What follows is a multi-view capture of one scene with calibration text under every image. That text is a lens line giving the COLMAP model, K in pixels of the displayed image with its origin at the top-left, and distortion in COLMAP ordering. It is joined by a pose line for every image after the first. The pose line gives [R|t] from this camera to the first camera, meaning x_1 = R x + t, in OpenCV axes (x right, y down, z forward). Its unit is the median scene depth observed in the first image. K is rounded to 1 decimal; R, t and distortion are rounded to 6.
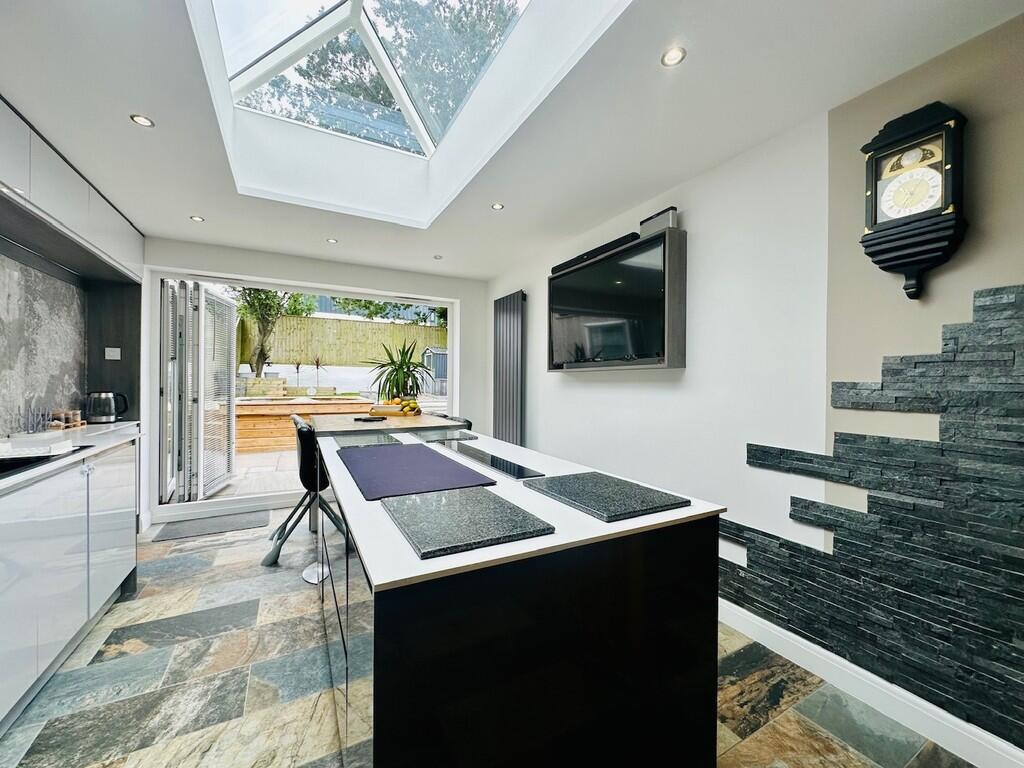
lens RADIAL K [[407.4, 0, 512.0], [0, 407.4, 384.0], [0, 0, 1]] dist [-0.001347, -0.000511]
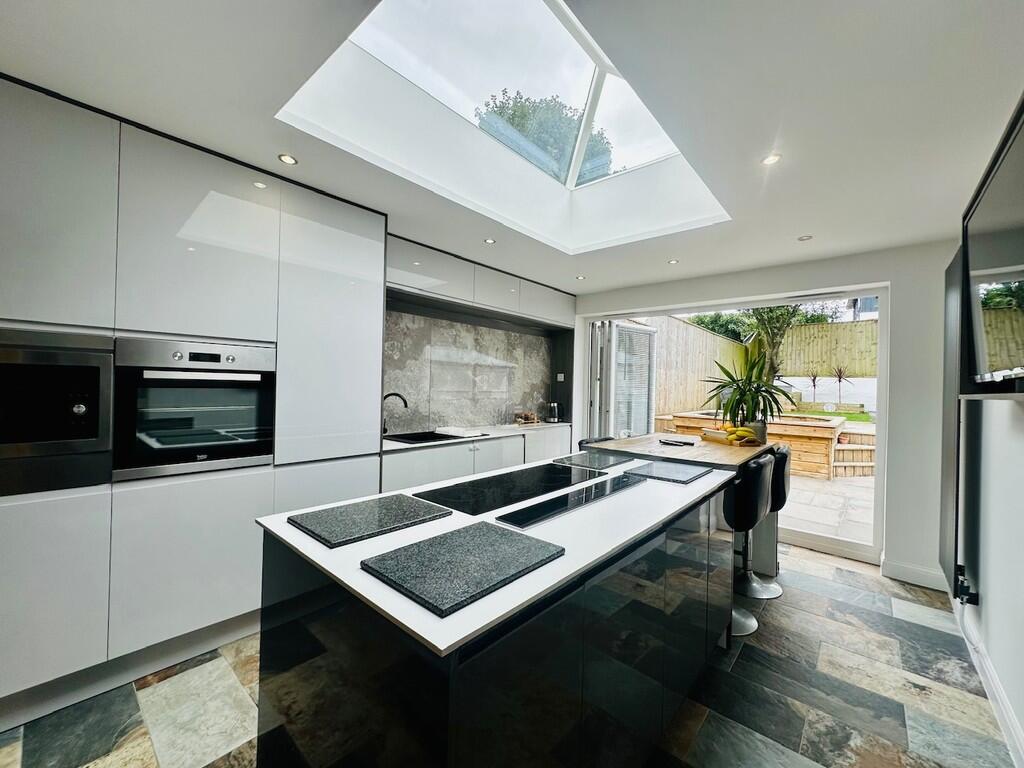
lens RADIAL K [[407.4, 0, 512.0], [0, 407.4, 384.0], [0, 0, 1]] dist [-0.001347, -0.000511]
pose [[0.348630, -0.001318, -0.937260, 0.389025], [-0.025157, 0.999626, -0.010764, -0.029480], [0.936923, 0.027331, 0.348466, 0.302304]]
